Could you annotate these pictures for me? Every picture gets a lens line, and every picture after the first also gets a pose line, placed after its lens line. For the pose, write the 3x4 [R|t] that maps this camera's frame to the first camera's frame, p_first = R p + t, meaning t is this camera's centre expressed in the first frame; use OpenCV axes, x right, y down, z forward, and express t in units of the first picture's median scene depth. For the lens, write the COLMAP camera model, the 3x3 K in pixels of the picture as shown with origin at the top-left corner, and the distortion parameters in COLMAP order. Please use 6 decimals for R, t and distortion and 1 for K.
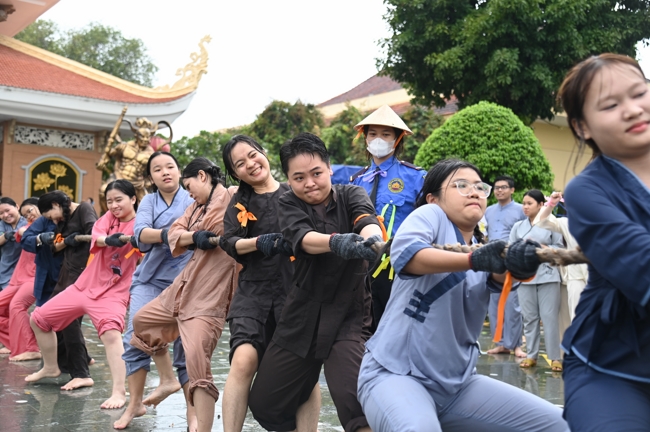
lens RADIAL K [[842.7, 0, 325.0], [0, 842.7, 216.0], [0, 0, 1]] dist [0.262034, 0.029491]
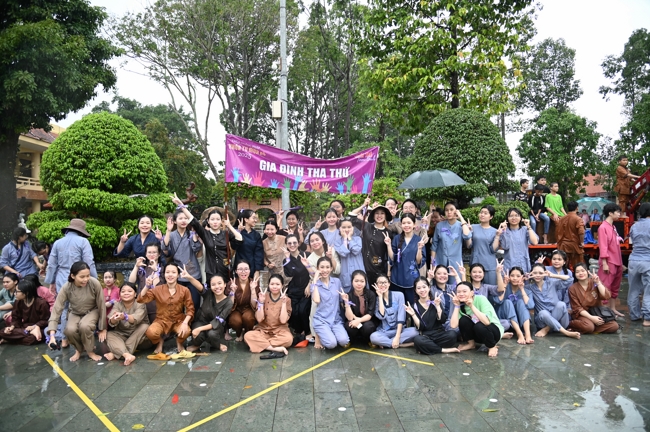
lens RADIAL K [[459.7, 0, 325.0], [0, 459.7, 216.0], [0, 0, 1]] dist [-0.111326, 0.061244]
pose [[0.520966, -0.043350, 0.852476, -0.089592], [0.001480, 0.998754, 0.049884, -0.014364], [-0.853576, -0.024726, 0.520381, 0.240135]]
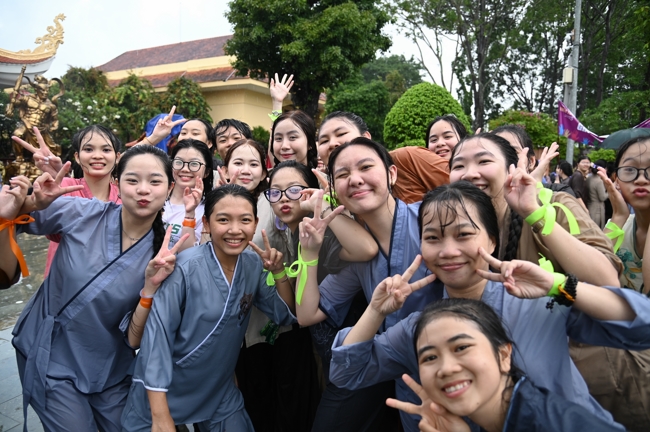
lens RADIAL K [[459.7, 0, 325.0], [0, 459.7, 216.0], [0, 0, 1]] dist [-0.111326, 0.061244]
pose [[0.850739, -0.084642, 0.518728, -0.212741], [-0.000777, 0.986744, 0.162284, -0.016548], [-0.525588, -0.138465, 0.839395, 0.212313]]
